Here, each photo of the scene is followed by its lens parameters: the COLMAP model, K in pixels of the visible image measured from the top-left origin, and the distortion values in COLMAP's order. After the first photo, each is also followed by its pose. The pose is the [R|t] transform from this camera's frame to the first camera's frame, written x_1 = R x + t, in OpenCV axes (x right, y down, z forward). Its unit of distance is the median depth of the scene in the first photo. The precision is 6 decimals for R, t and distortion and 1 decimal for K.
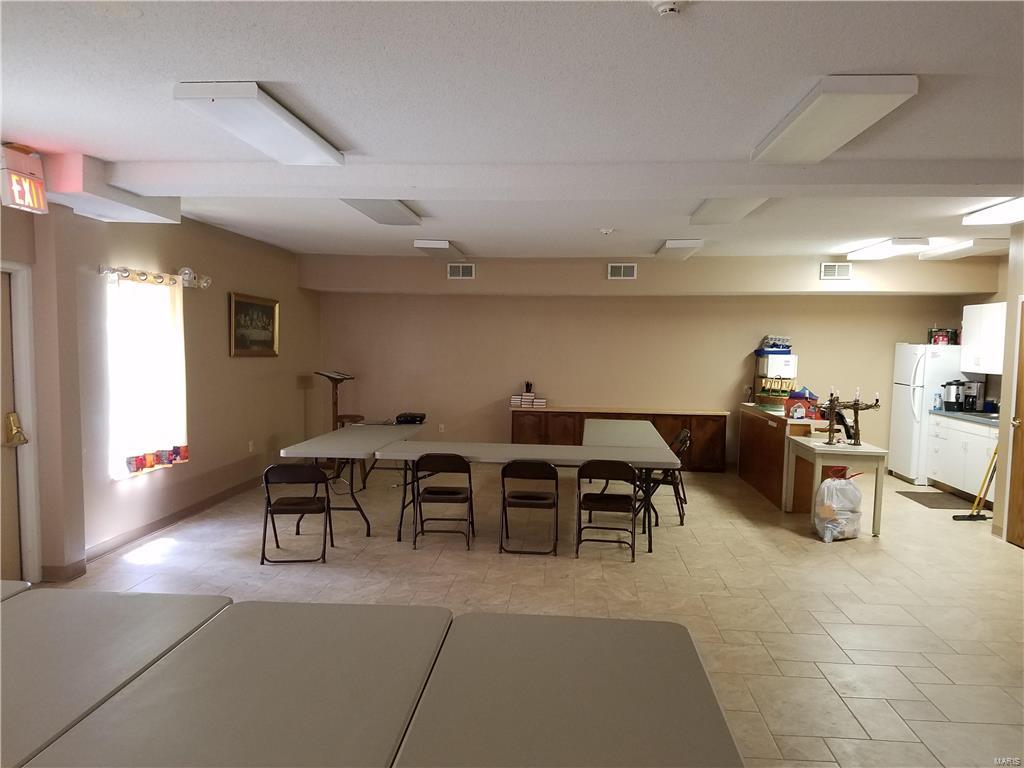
lens RADIAL K [[775.9, 0, 505.6], [0, 775.9, 399.1], [0, 0, 1]] dist [0.203899, -0.328187]
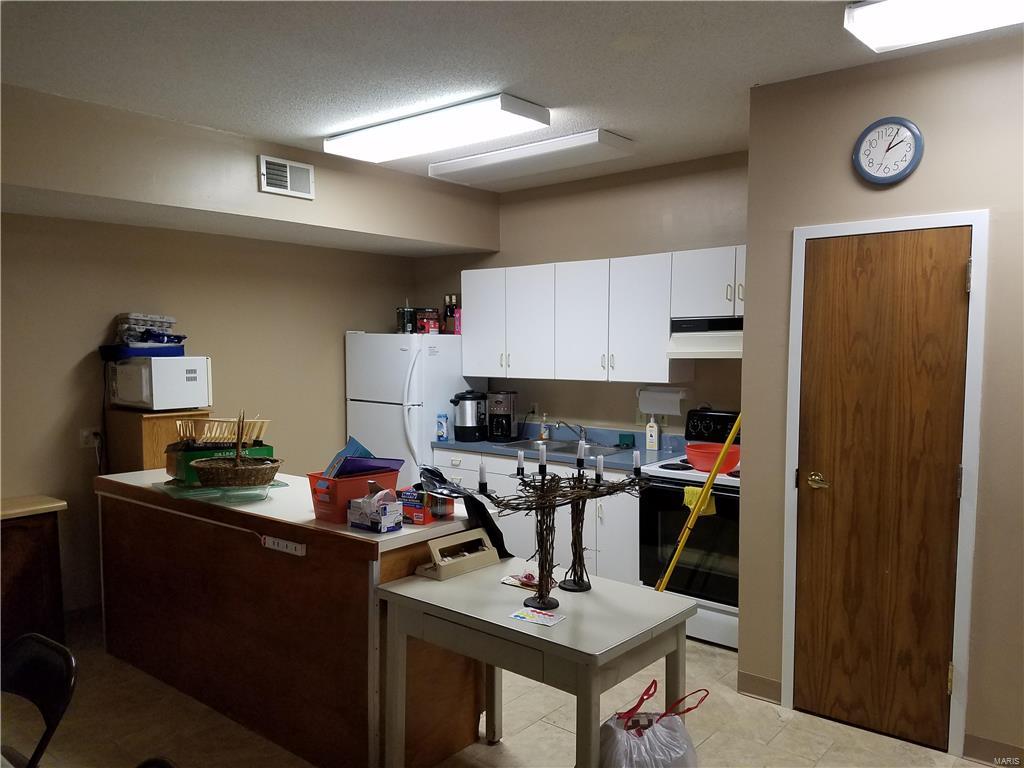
lens RADIAL K [[775.9, 0, 505.6], [0, 775.9, 399.1], [0, 0, 1]] dist [0.203899, -0.328187]
pose [[0.565987, -0.076878, 0.820822, 0.087207], [0.071195, 0.996481, 0.044239, -0.041006], [-0.821334, 0.033400, 0.569469, 0.627531]]
